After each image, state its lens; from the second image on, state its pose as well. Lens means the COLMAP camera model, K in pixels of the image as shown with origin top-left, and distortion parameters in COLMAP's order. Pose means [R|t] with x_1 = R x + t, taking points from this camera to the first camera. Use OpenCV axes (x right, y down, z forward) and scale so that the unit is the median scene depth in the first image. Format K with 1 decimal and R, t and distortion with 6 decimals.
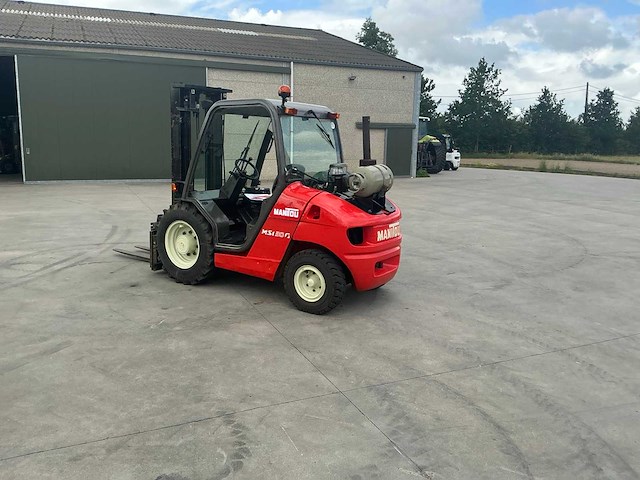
lens RADIAL K [[533.3, 0, 318.4], [0, 533.3, 230.4], [0, 0, 1]] dist [0.095933, -0.197952]
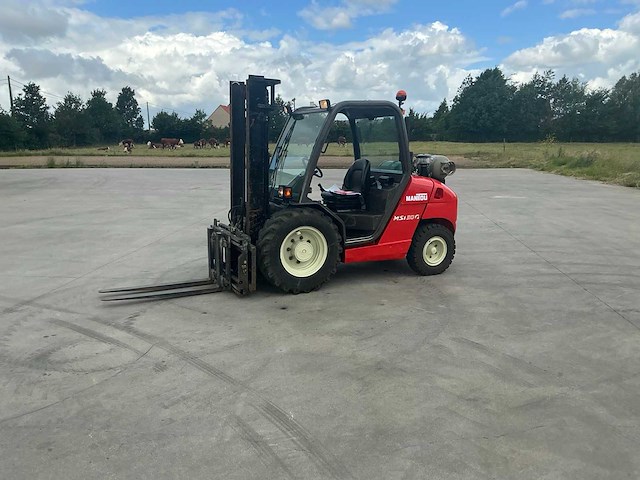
lens RADIAL K [[533.3, 0, 319.2], [0, 533.3, 236.7], [0, 0, 1]] dist [0.095933, -0.197952]
pose [[0.502129, -0.176503, 0.846589, -1.192238], [0.158126, 0.981185, 0.110777, -0.114129], [-0.850213, 0.078243, 0.520592, 0.563964]]
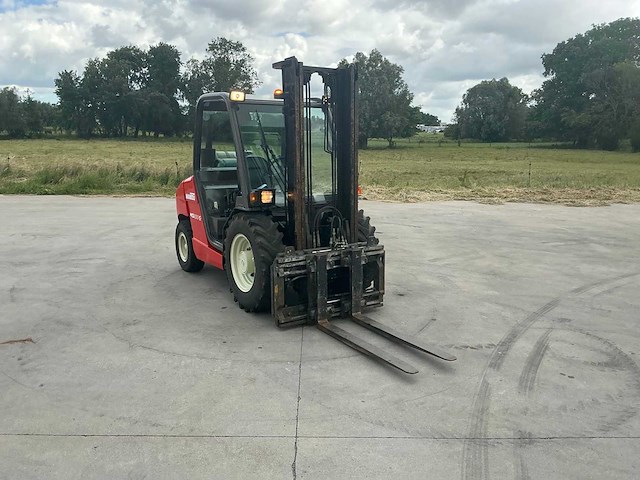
lens RADIAL K [[533.3, 0, 318.8], [0, 533.3, 230.3], [0, 0, 1]] dist [0.095933, -0.197952]
pose [[-0.914208, -0.094619, 0.394043, -0.657652], [0.044242, 0.943244, 0.329141, -0.364764], [-0.402822, 0.318336, -0.858135, 2.104758]]
